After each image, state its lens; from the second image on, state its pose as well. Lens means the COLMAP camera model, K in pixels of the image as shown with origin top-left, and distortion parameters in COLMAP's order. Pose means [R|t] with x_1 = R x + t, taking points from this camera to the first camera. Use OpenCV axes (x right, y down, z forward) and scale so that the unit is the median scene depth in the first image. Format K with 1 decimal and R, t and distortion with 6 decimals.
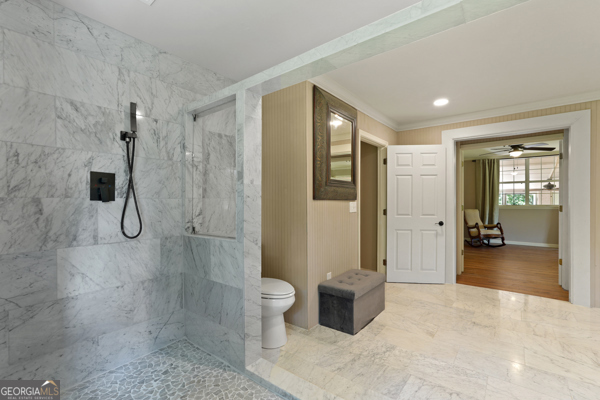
lens RADIAL K [[274.7, 0, 300.0], [0, 274.7, 200.0], [0, 0, 1]] dist [-0.030307, 0.016987]
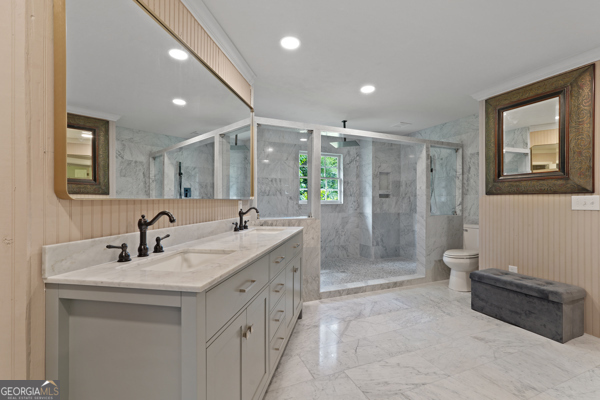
lens RADIAL K [[267.4, 0, 302.5], [0, 267.4, 200.5], [0, 0, 1]] dist [-0.000325, 0.000840]
pose [[-0.476565, 0.000858, -0.879139, 1.868748], [0.000449, 1.000000, 0.000733, 0.027430], [0.879139, -0.000046, -0.476566, 1.077998]]
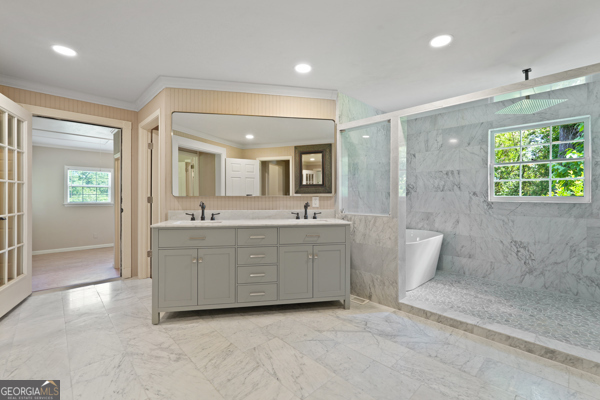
lens RADIAL K [[267.4, 0, 302.5], [0, 267.4, 200.5], [0, 0, 1]] dist [-0.000325, 0.000840]
pose [[-0.990773, -0.001522, 0.135526, 0.795724], [0.000177, 0.999922, 0.012523, 0.030156], [-0.135535, 0.012431, -0.990695, 1.806171]]
